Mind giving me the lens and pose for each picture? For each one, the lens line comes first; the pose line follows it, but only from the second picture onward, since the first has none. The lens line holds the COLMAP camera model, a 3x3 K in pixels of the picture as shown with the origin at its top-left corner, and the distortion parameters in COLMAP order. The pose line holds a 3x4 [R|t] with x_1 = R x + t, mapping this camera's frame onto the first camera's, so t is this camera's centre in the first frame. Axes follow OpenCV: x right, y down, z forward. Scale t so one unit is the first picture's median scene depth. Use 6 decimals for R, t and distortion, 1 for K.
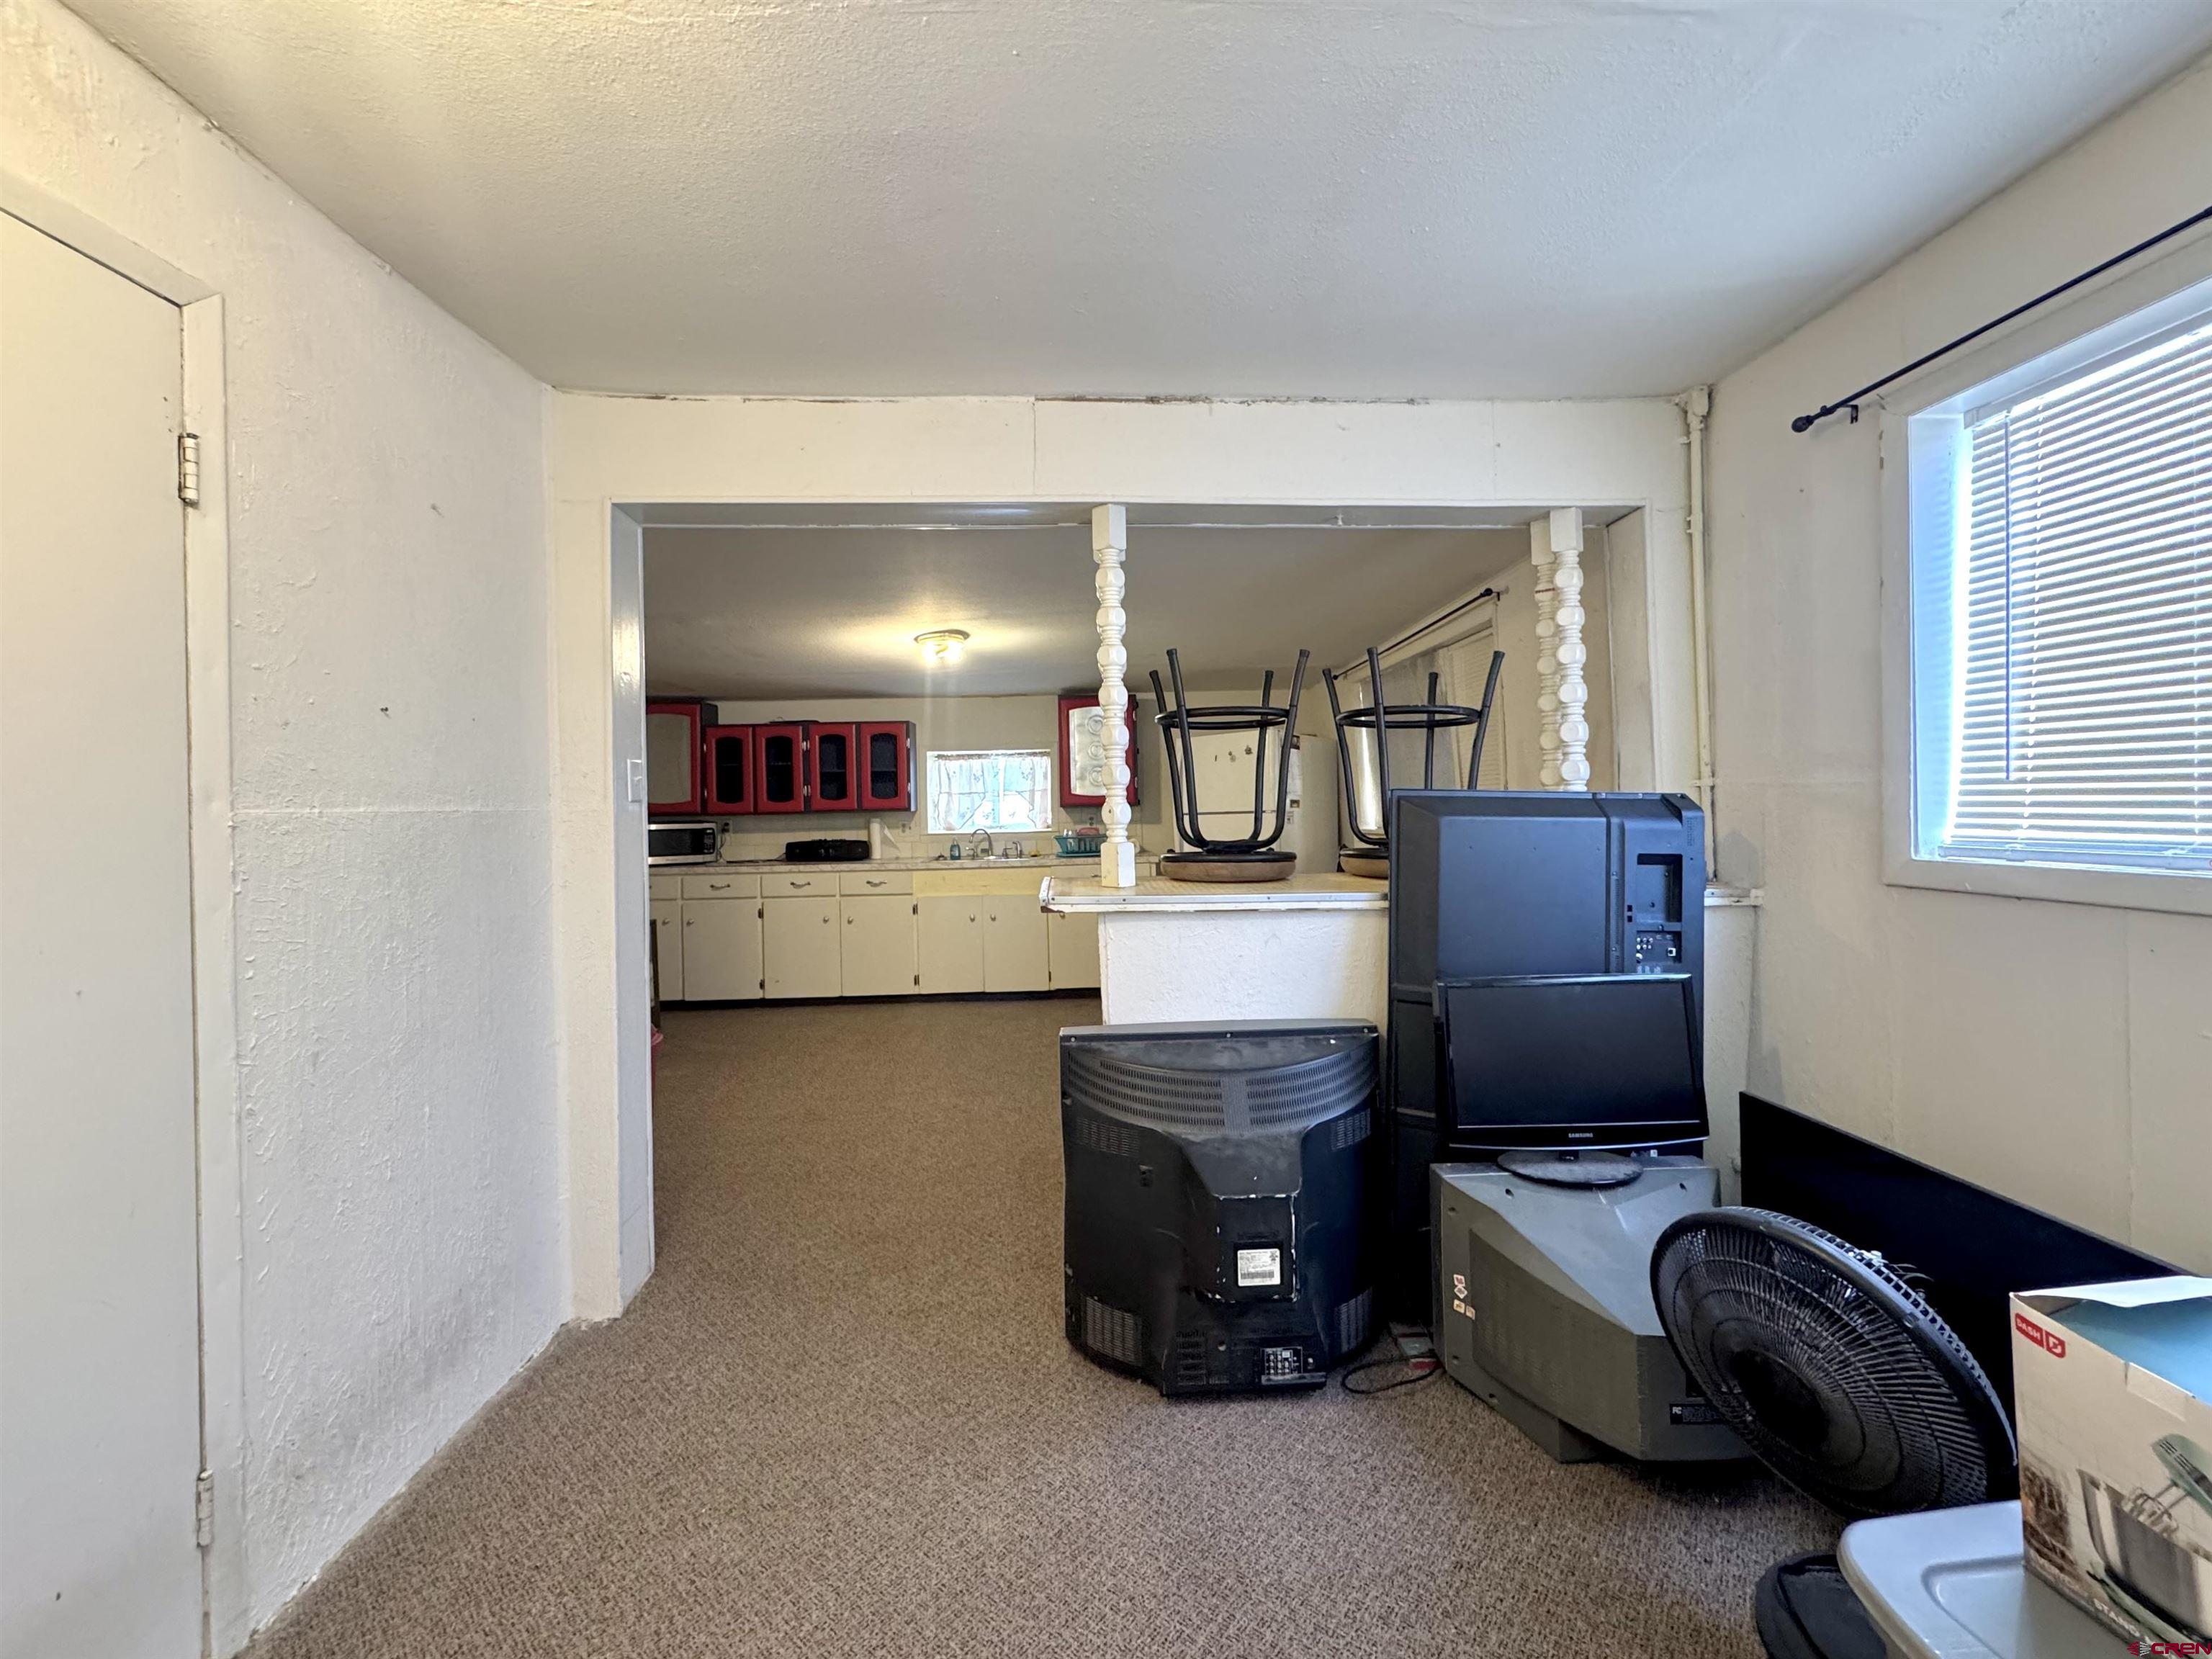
lens RADIAL K [[908.6, 0, 1110.4], [0, 908.6, 799.3], [0, 0, 1]] dist [0.000575, 0.000016]
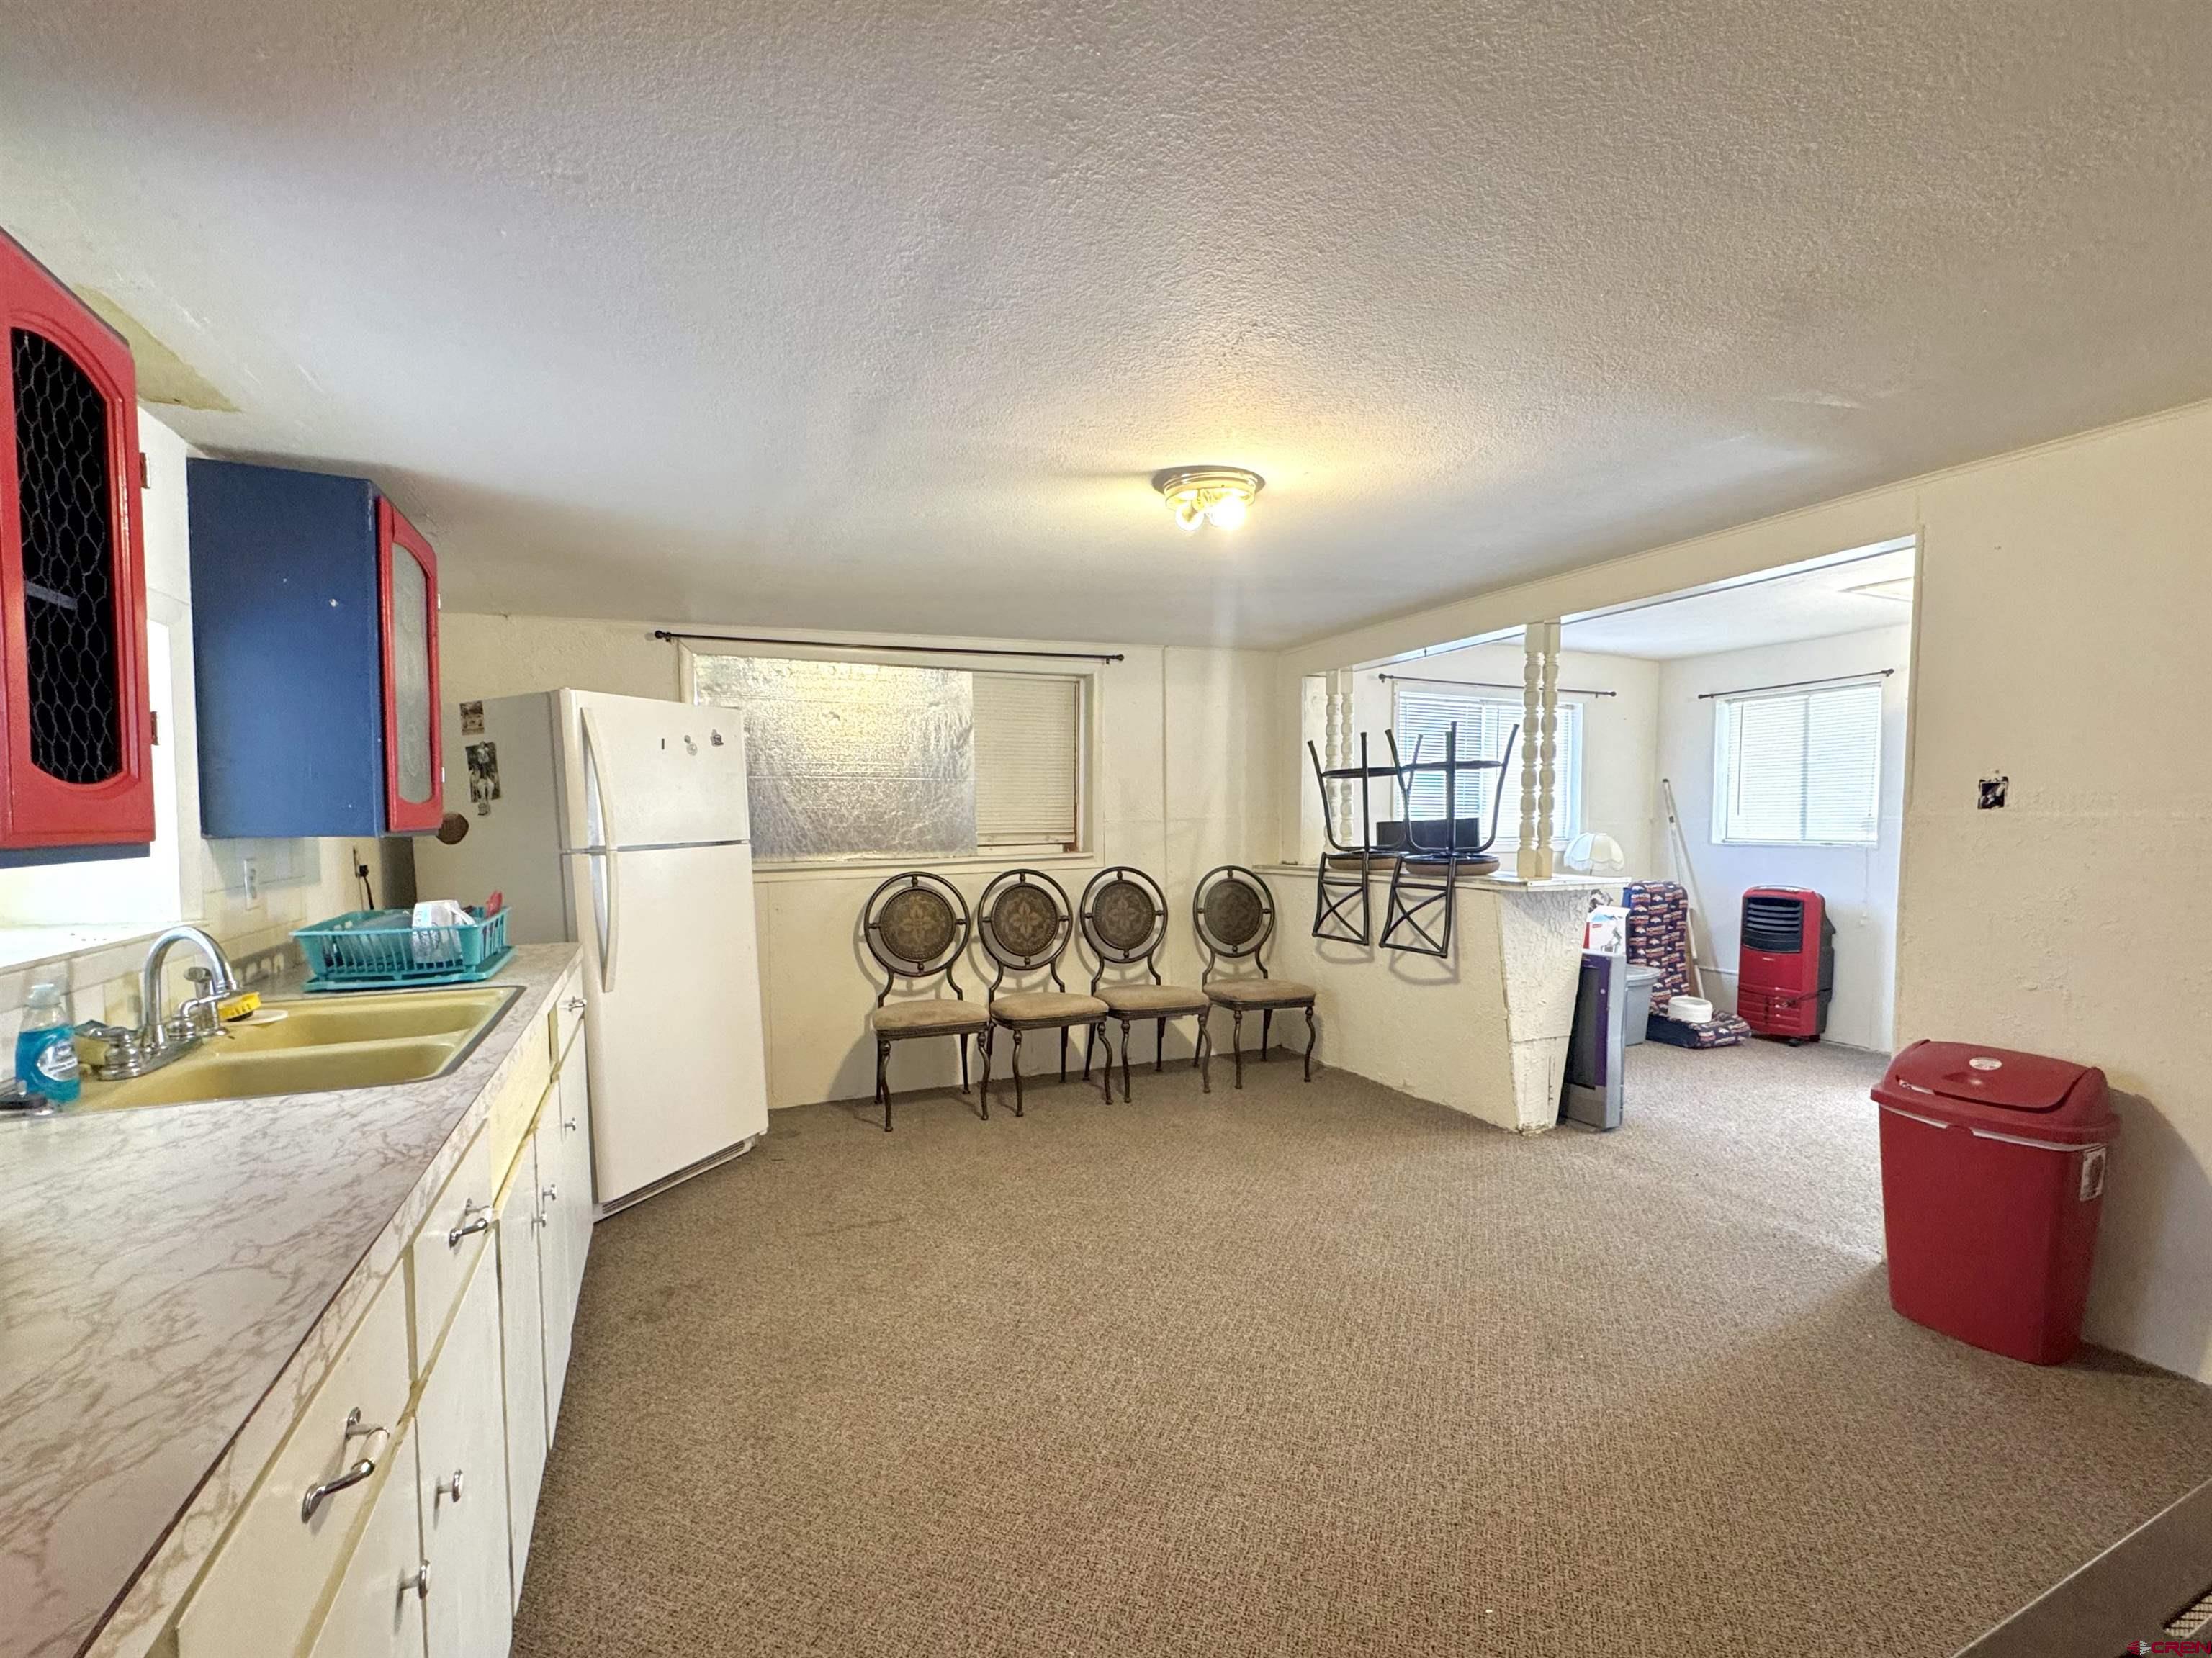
lens RADIAL K [[949.3, 0, 1102.3], [0, 949.3, 867.2], [0, 0, 1]] dist [0.000013, 0.000000]
pose [[-0.377710, -0.030275, 0.925429, -0.467111], [0.003788, 0.999406, 0.034241, 0.008677], [-0.925916, 0.016439, -0.377371, 0.898967]]
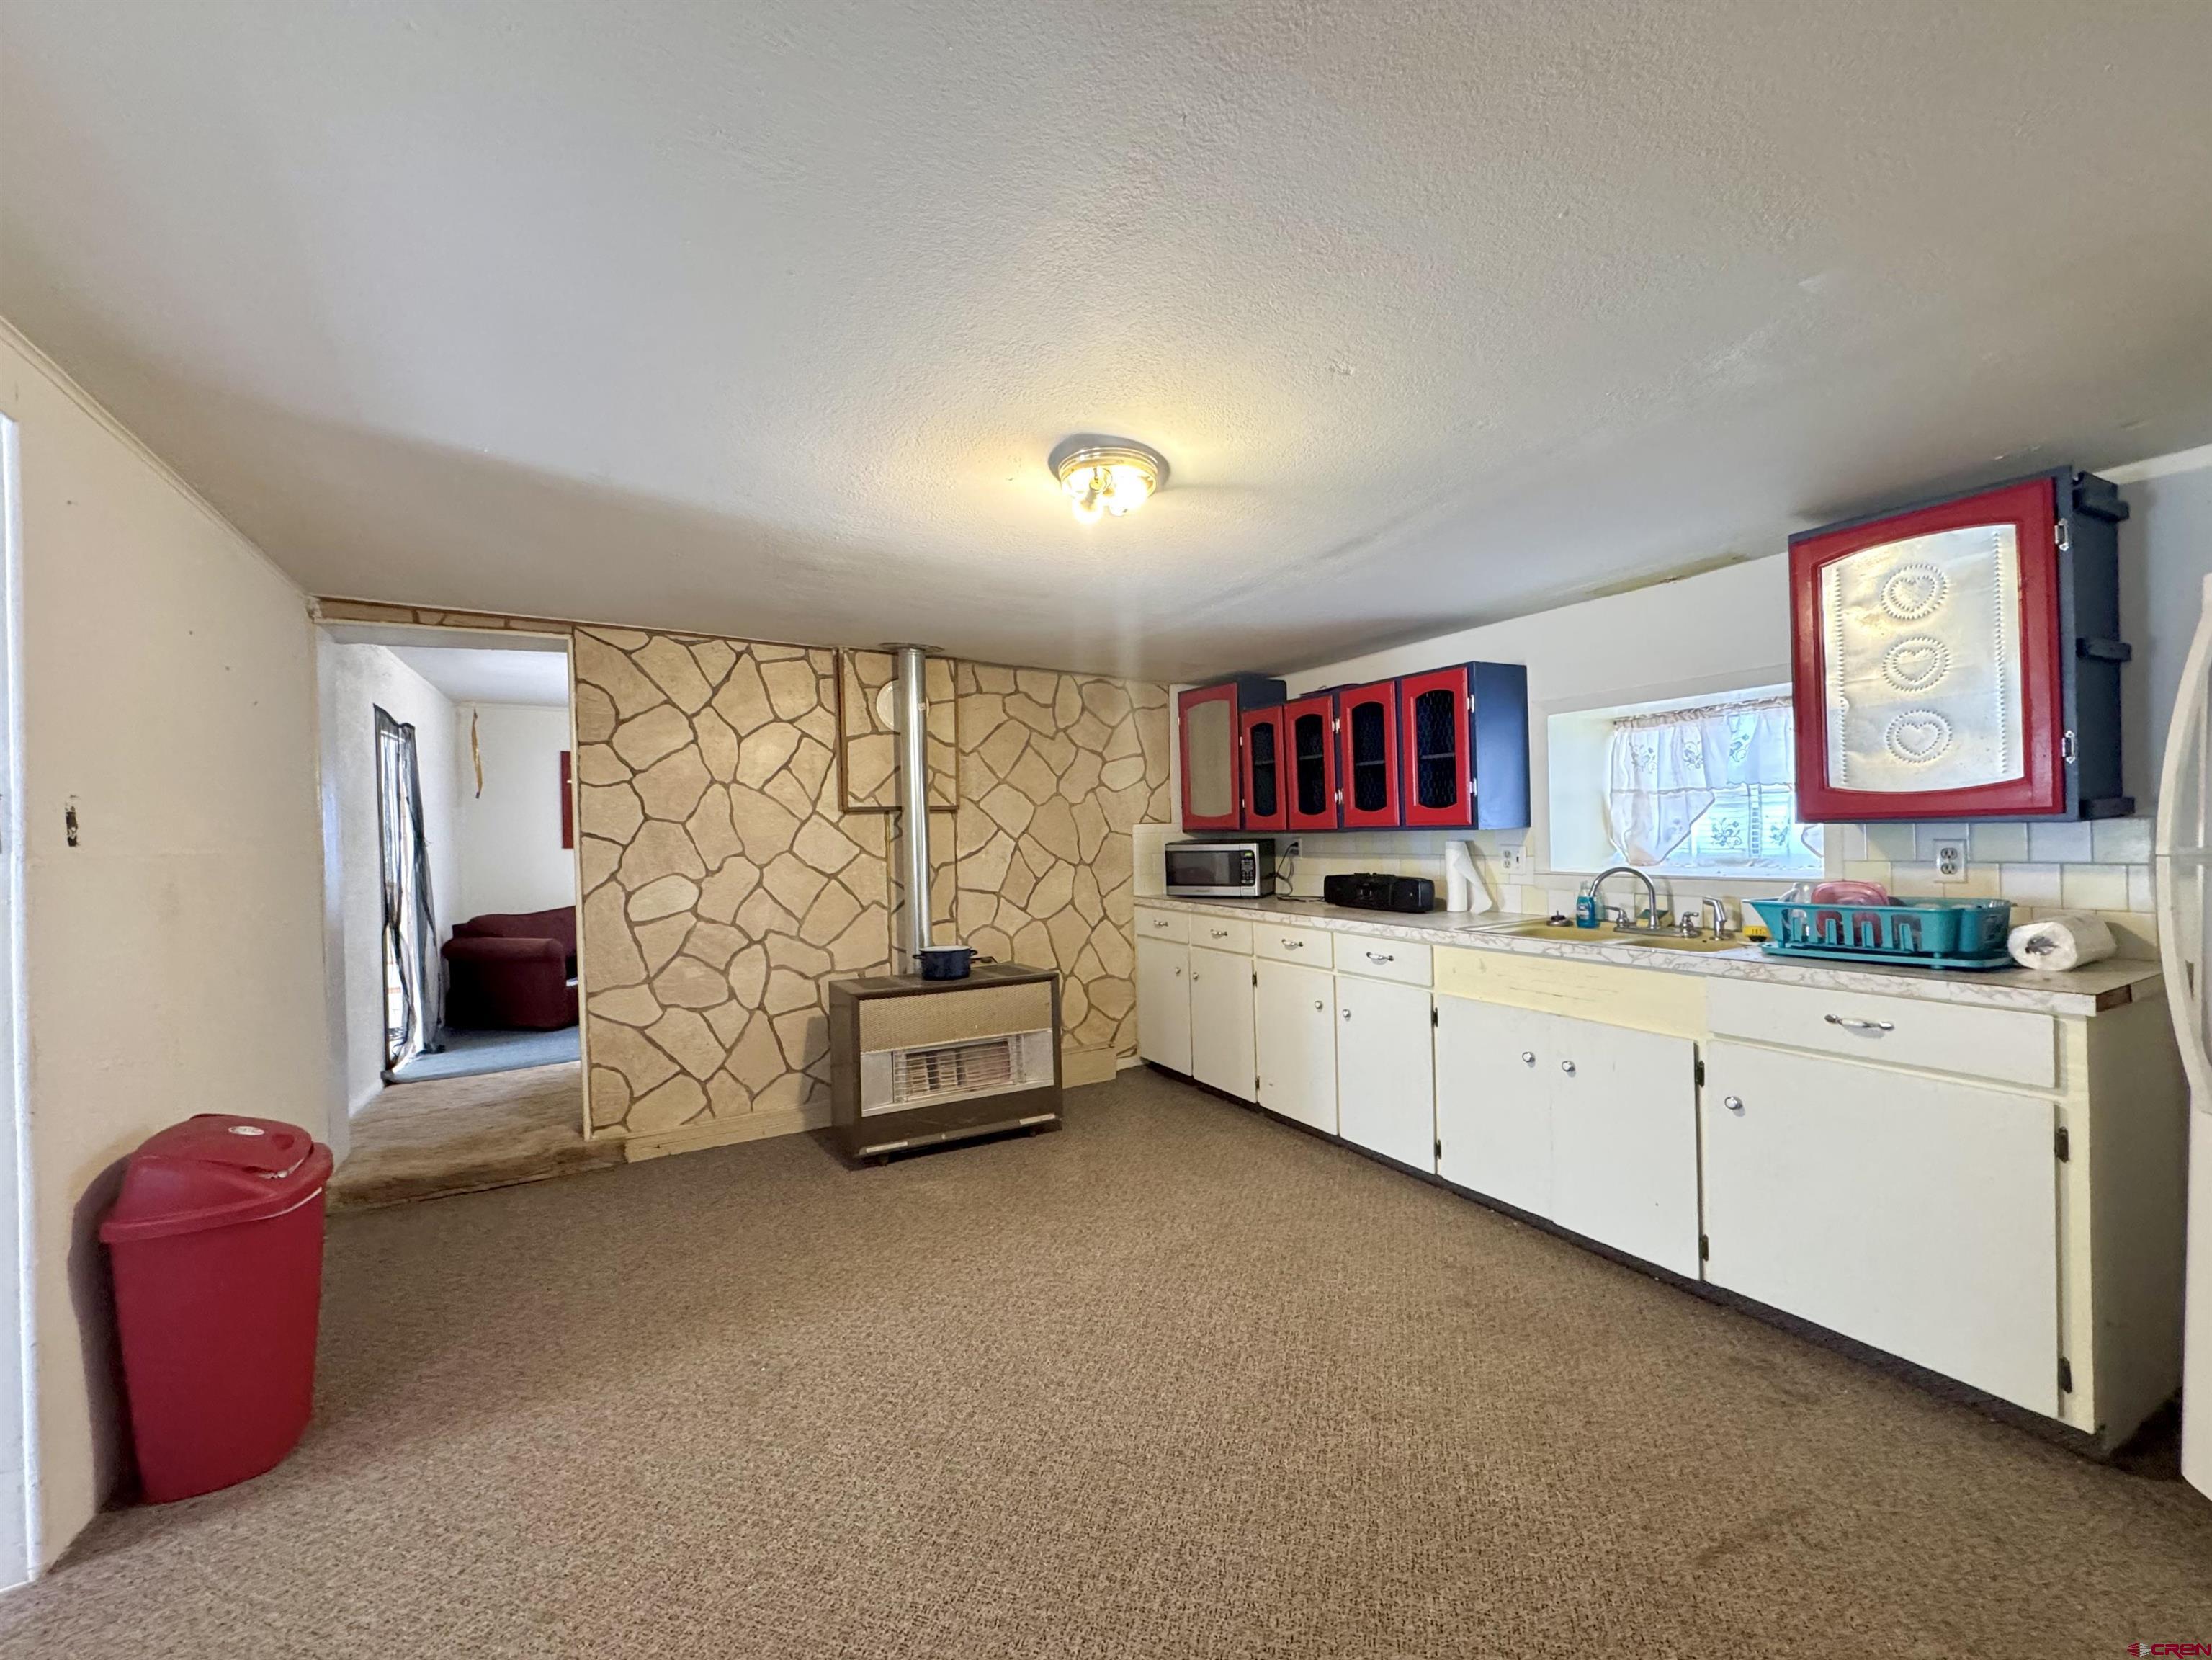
lens RADIAL K [[906.0, 0, 1106.0], [0, 906.0, 830.0], [0, 0, 1]] dist [0.000615, 0.000042]
pose [[0.450232, 0.010548, -0.892849, 0.160756], [0.021572, 0.999510, 0.022686, -0.003829], [0.892651, -0.029475, 0.449783, 0.563218]]
